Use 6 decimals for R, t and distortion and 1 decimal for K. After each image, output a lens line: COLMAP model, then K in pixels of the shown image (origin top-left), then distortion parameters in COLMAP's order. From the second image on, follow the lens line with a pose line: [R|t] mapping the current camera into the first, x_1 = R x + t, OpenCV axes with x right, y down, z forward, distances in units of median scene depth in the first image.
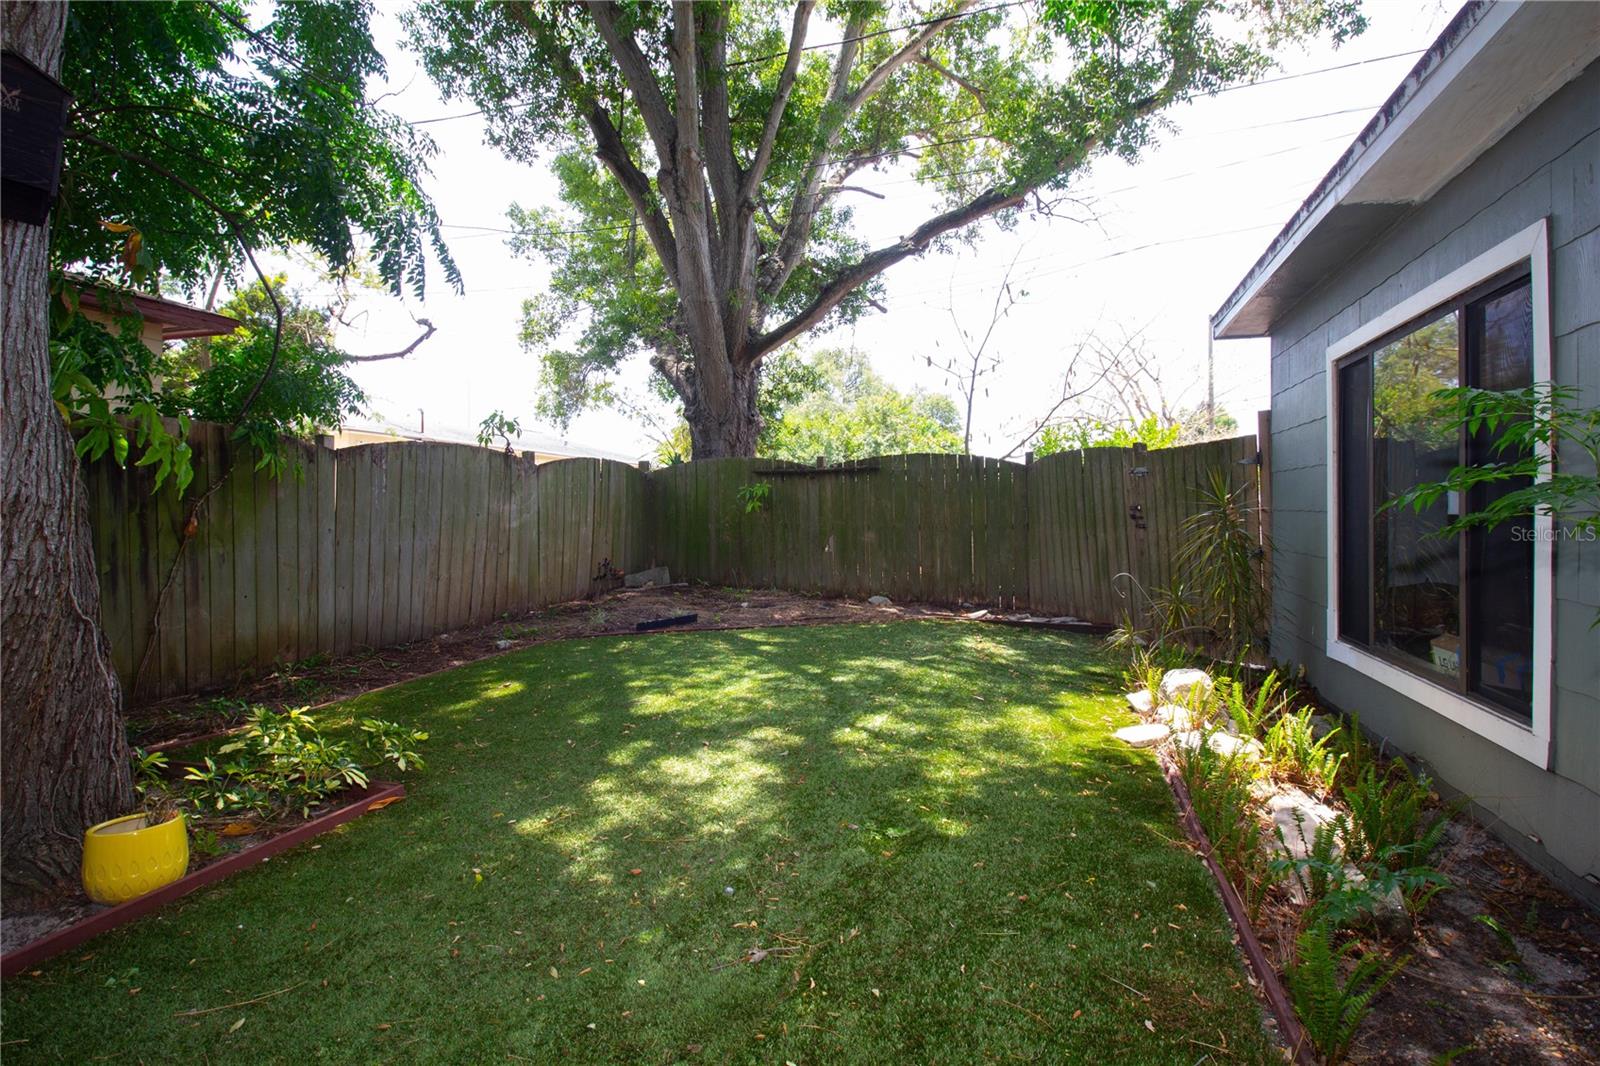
lens RADIAL K [[789.8, 0, 796.9], [0, 789.8, 521.8], [0, 0, 1]] dist [-0.004703, -0.001603]
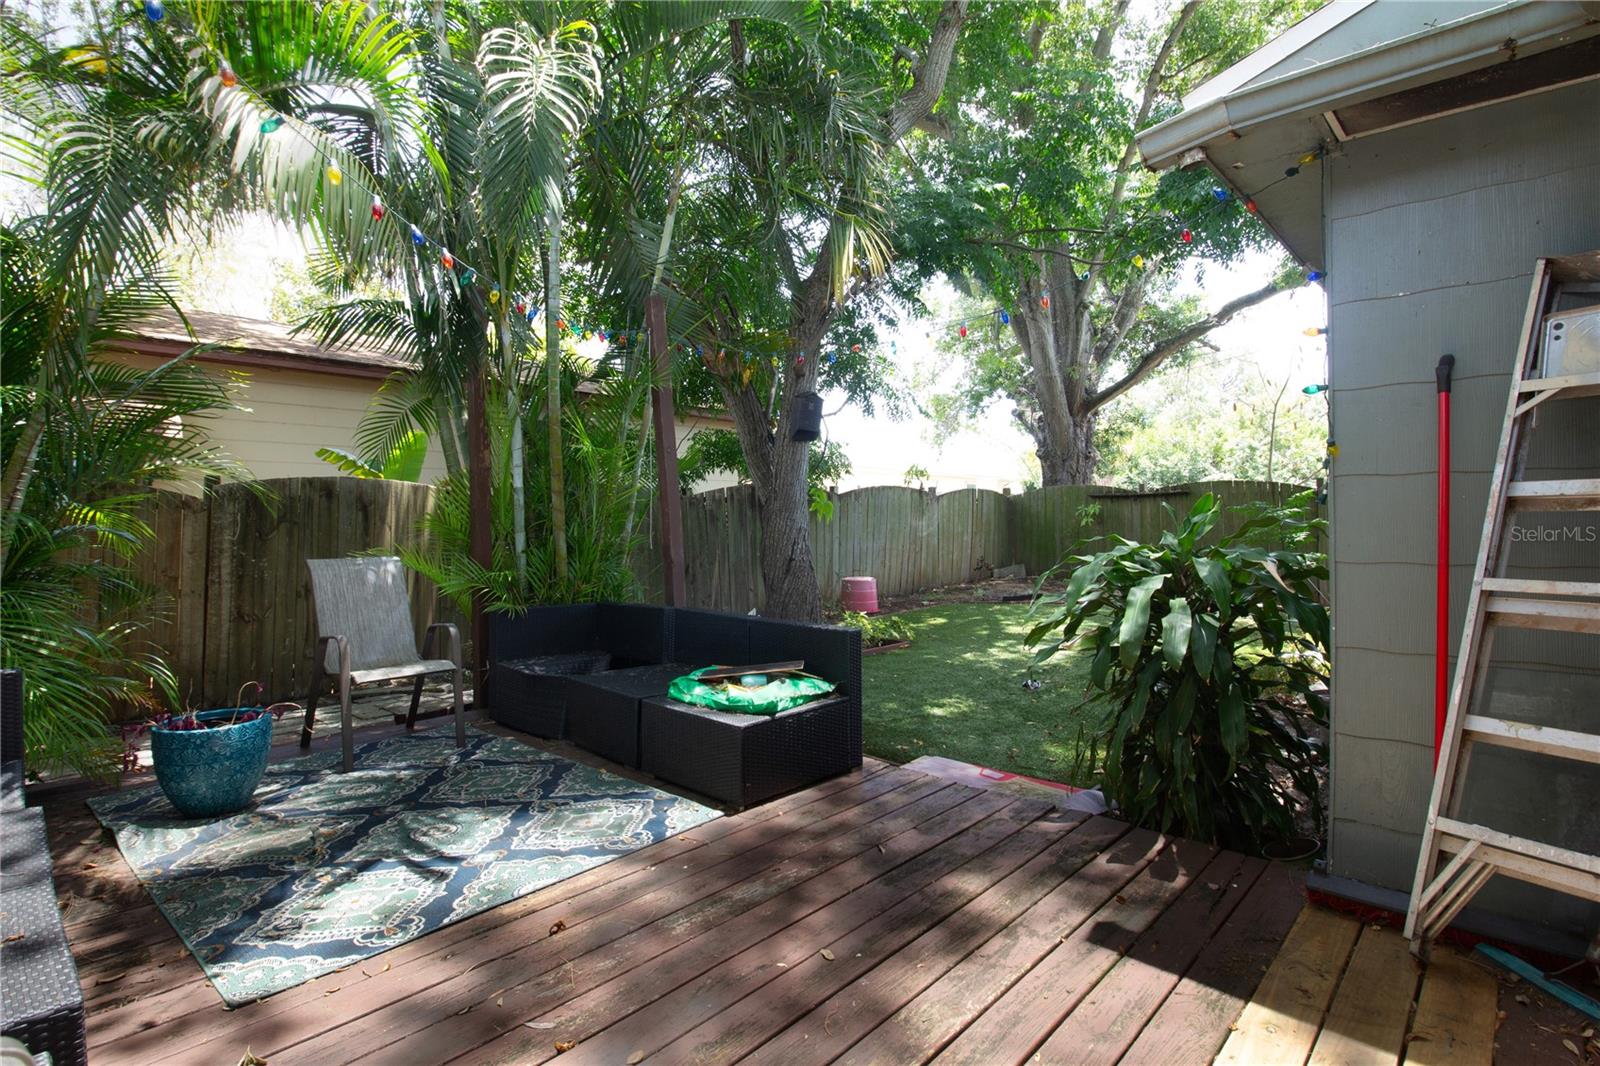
lens RADIAL K [[789.8, 0, 797.2], [0, 789.8, 524.3], [0, 0, 1]] dist [-0.004703, -0.001603]
pose [[0.901292, 0.001062, -0.433210, 0.083752], [-0.002768, 0.999991, -0.003306, -0.008819], [0.433202, 0.004178, 0.901287, -0.454435]]
